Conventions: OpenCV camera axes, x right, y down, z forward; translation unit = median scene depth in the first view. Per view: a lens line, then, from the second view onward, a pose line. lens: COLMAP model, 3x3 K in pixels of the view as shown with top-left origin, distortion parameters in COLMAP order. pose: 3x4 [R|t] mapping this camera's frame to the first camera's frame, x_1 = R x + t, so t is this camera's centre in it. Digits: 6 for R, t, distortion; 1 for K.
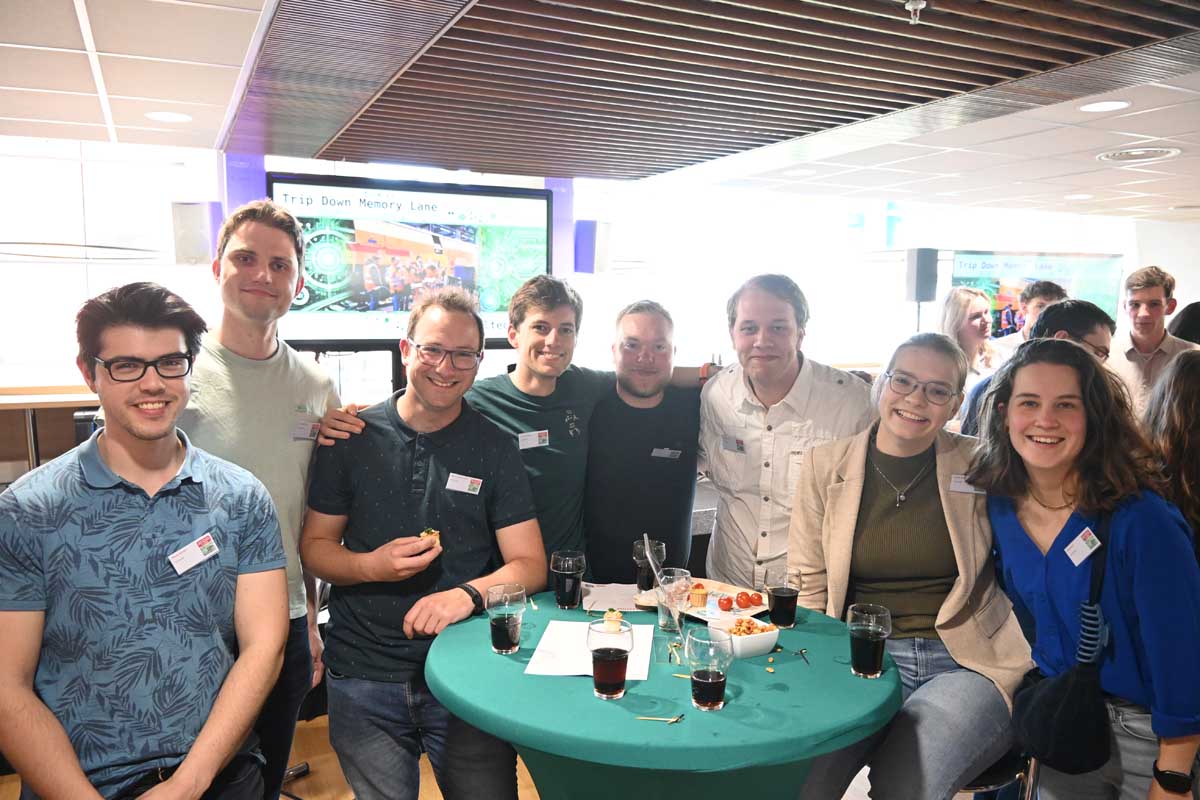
lens RADIAL K [[896.6, 0, 605.9], [0, 896.6, 396.1], [0, 0, 1]] dist [0.016433, -0.020202]
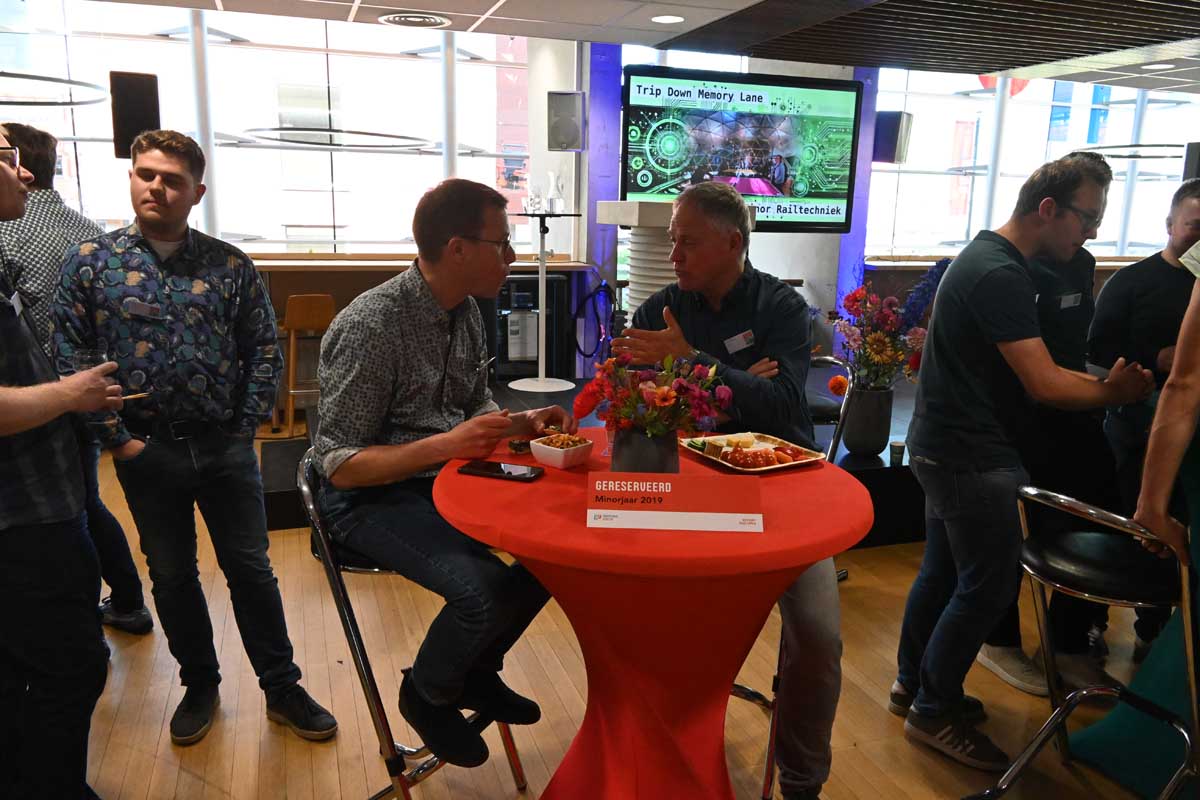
lens RADIAL K [[896.6, 0, 596.6], [0, 896.6, 393.2], [0, 0, 1]] dist [0.016433, -0.020202]
pose [[0.990109, 0.050747, -0.130803, -0.961734], [-0.036007, 0.992978, 0.112685, 0.123462], [0.135603, -0.106860, 0.984984, -0.585426]]
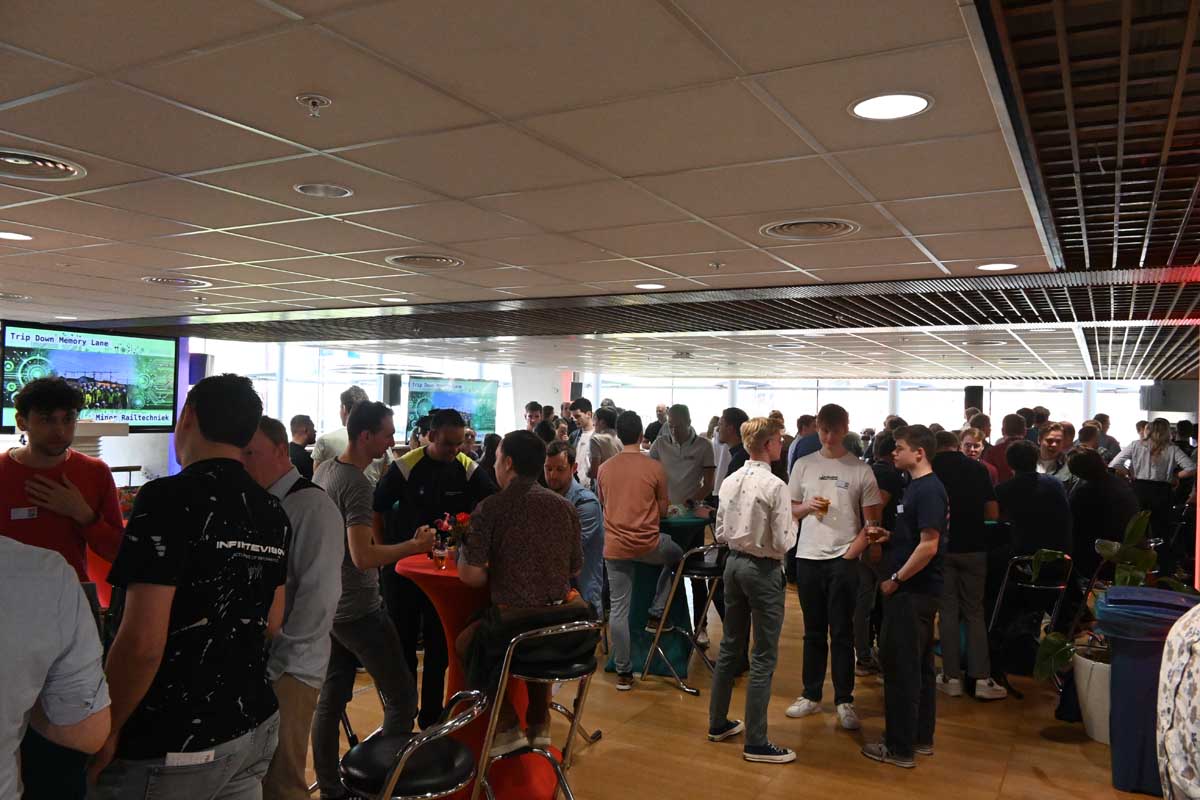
lens RADIAL K [[896.6, 0, 599.2], [0, 896.6, 395.4], [0, 0, 1]] dist [0.016433, -0.020202]
pose [[0.827561, 0.026098, 0.560769, -1.527141], [0.031275, 0.995224, -0.092472, 0.236903], [-0.560504, 0.094064, 0.822792, -3.370642]]
